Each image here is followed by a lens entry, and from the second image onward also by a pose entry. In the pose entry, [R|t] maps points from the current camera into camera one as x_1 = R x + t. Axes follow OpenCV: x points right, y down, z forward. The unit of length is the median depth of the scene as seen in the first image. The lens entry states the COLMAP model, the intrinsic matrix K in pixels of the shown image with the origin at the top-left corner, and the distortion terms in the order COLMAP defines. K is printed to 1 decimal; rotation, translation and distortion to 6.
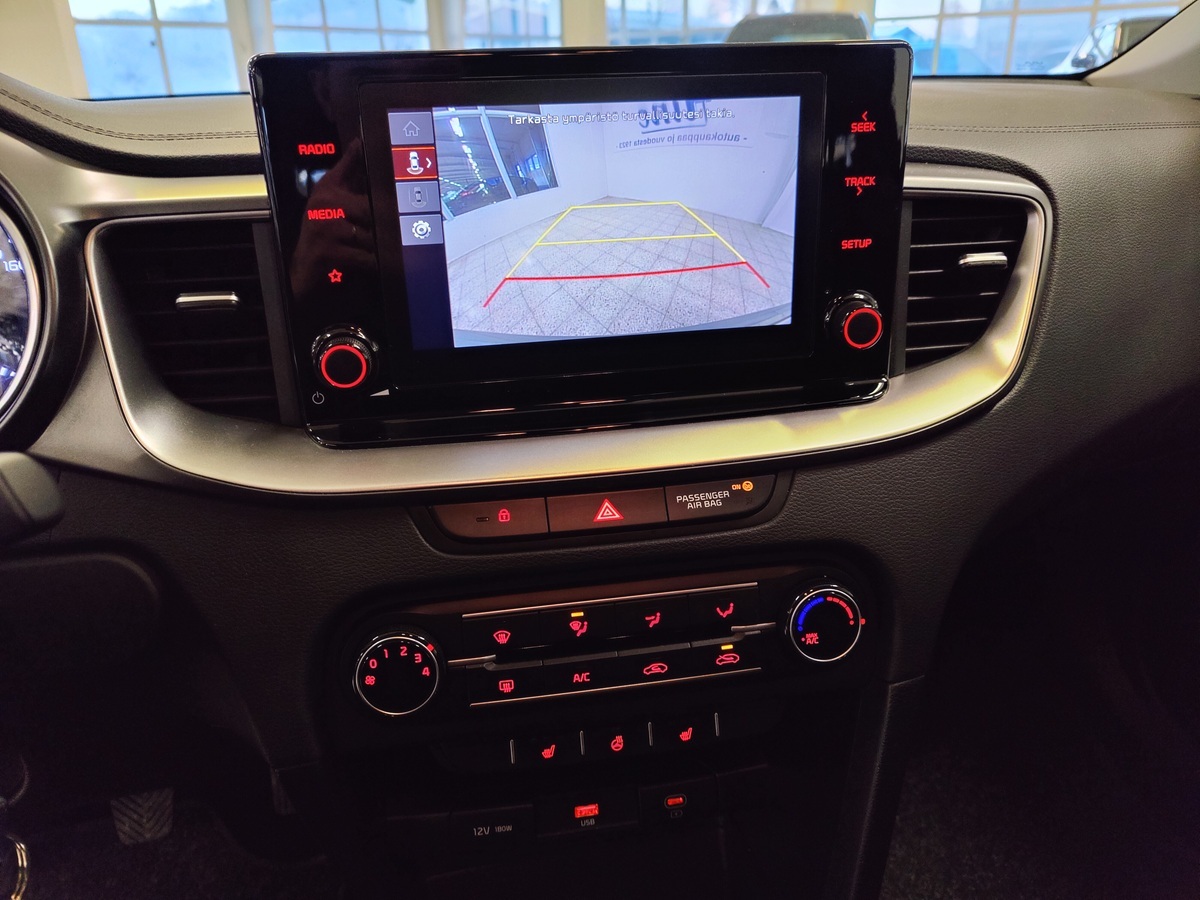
lens RADIAL K [[851.1, 0, 593.3], [0, 851.1, 446.7], [0, 0, 1]] dist [0.038811, -0.038798]
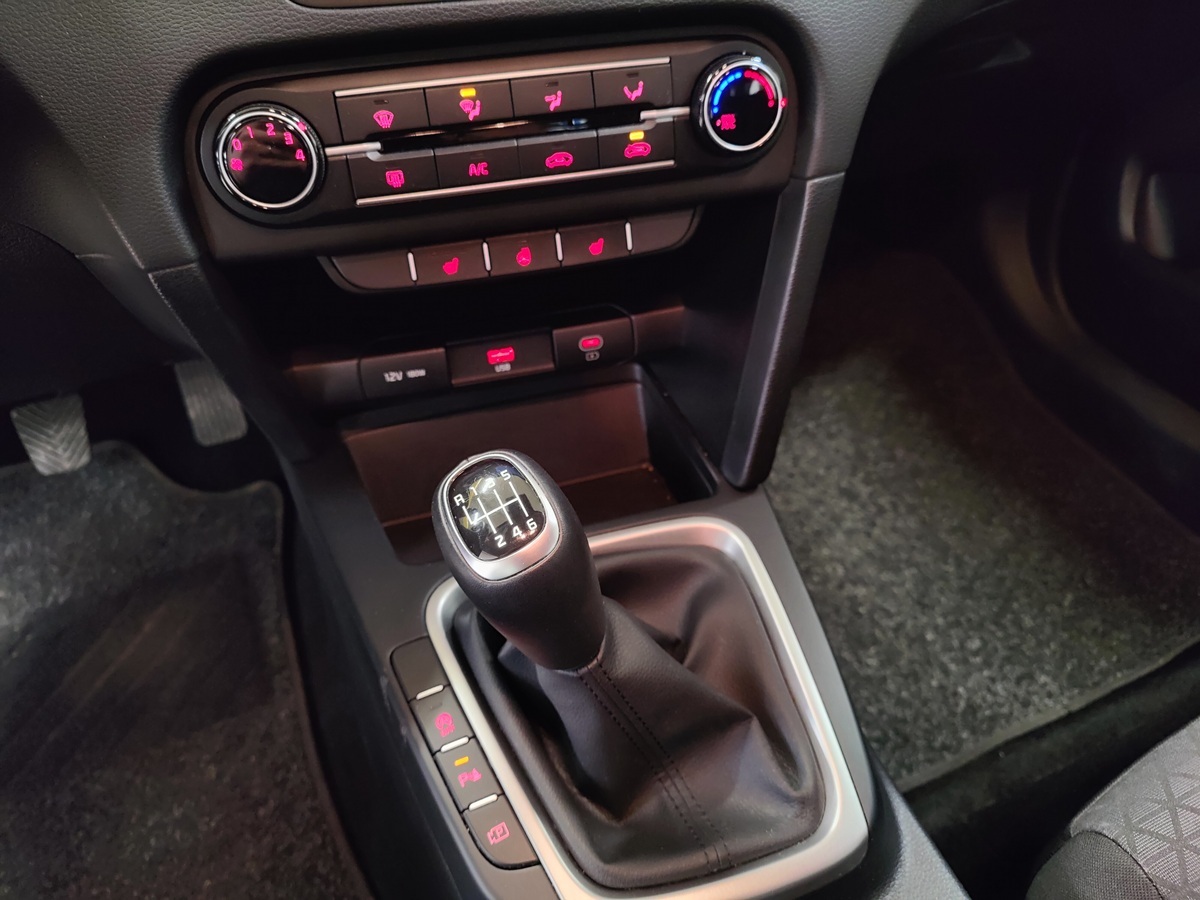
lens RADIAL K [[851.1, 0, 593.3], [0, 851.1, 446.7], [0, 0, 1]] dist [0.038811, -0.038798]
pose [[0.996249, -0.052126, 0.069075, 0.029798], [0.029415, 0.954678, 0.296184, 0.281769], [-0.081383, -0.293042, 0.952630, 0.031474]]
